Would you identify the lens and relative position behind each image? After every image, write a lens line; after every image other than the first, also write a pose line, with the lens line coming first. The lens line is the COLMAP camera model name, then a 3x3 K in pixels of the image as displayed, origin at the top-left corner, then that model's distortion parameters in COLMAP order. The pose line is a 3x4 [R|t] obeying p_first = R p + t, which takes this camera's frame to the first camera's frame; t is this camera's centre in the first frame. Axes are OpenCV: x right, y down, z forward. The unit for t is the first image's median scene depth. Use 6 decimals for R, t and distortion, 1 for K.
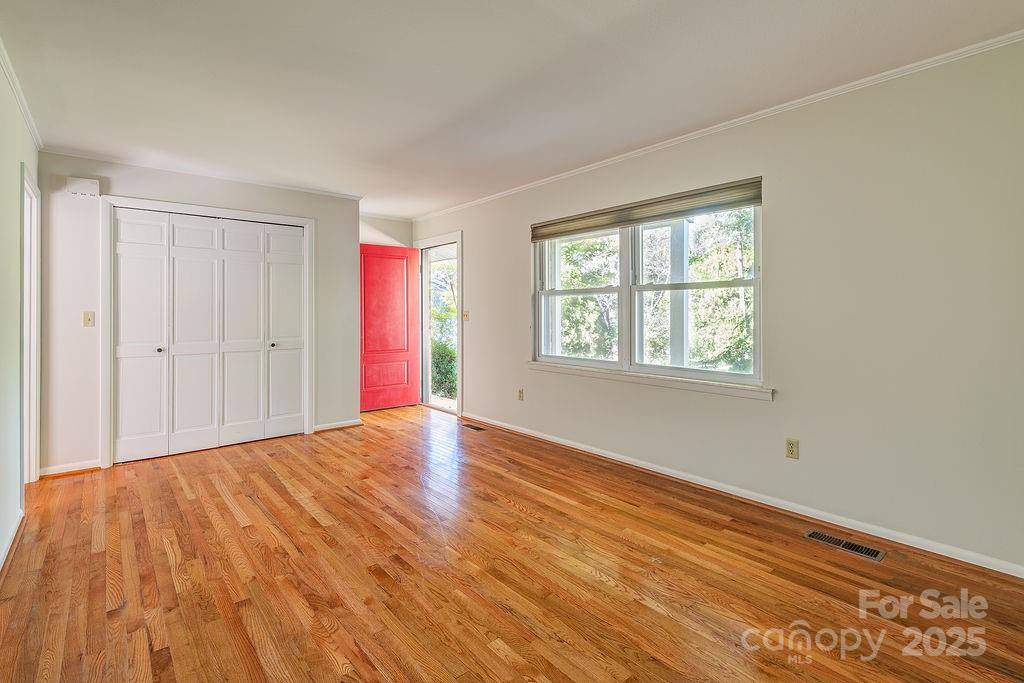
lens RADIAL K [[477.7, 0, 511.0], [0, 477.7, 299.2], [0, 0, 1]] dist [0.034530, -0.019555]
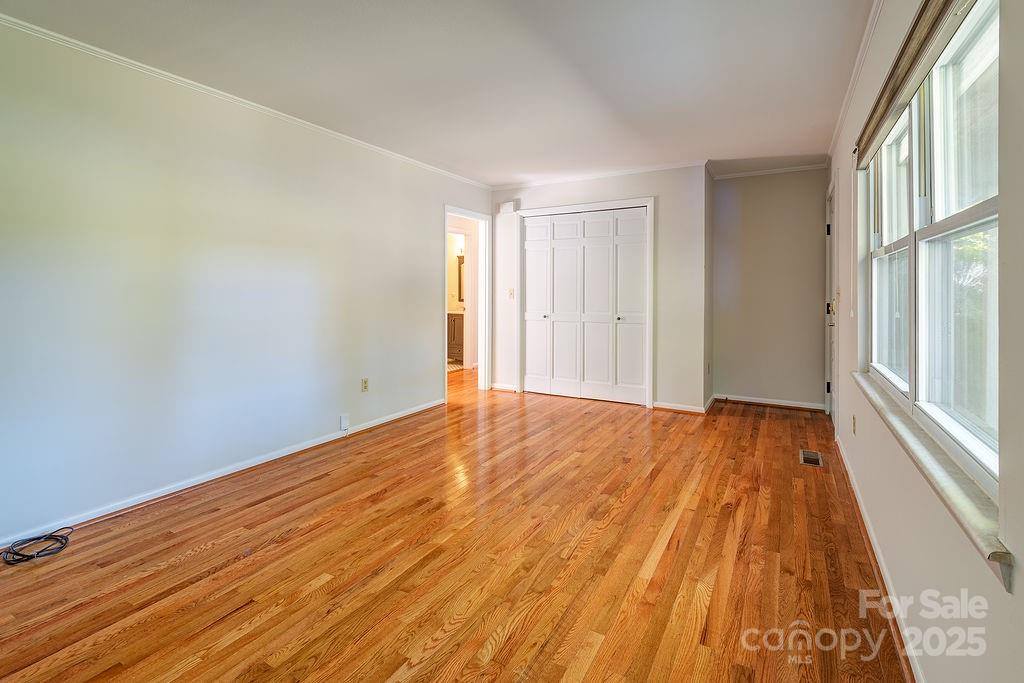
lens RADIAL K [[477.7, 0, 511.0], [0, 477.7, 299.2], [0, 0, 1]] dist [0.034530, -0.019555]
pose [[0.334293, 0.021007, -0.942235, 0.646164], [0.026425, 0.999150, 0.031651, 0.011950], [0.942099, -0.035479, 0.333453, 0.569313]]
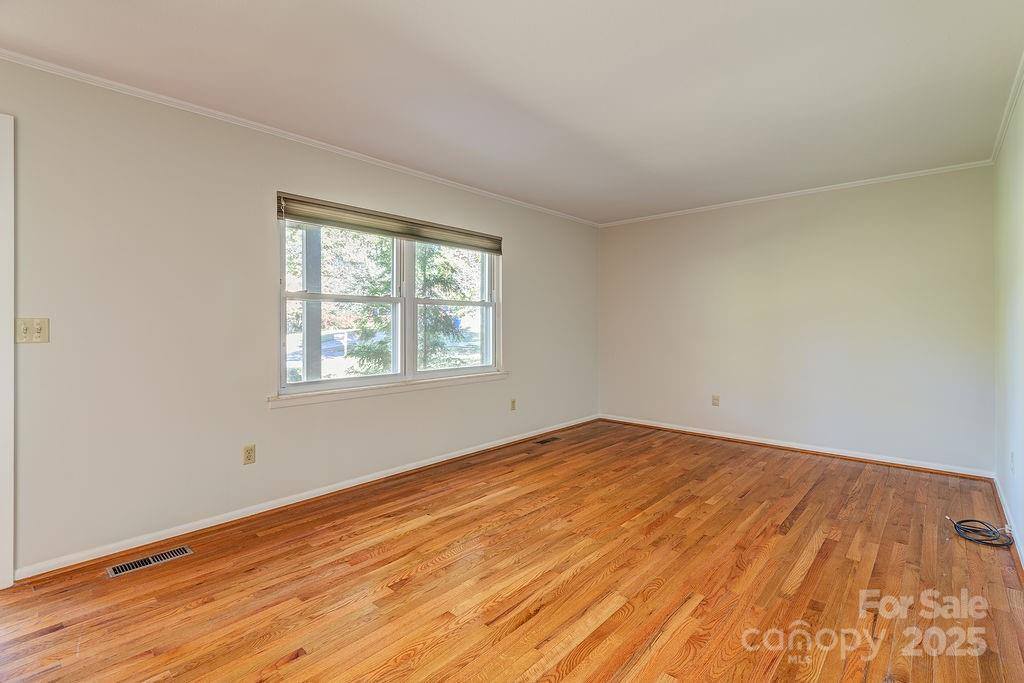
lens RADIAL K [[464.7, 0, 517.7], [0, 464.7, 323.0], [0, 0, 1]] dist [0.001788, 0.000064]
pose [[-0.133470, 0.003178, 0.991048, -0.920952], [-0.028600, 0.999566, -0.007057, 0.030191], [-0.990640, -0.029286, -0.133321, 1.073056]]
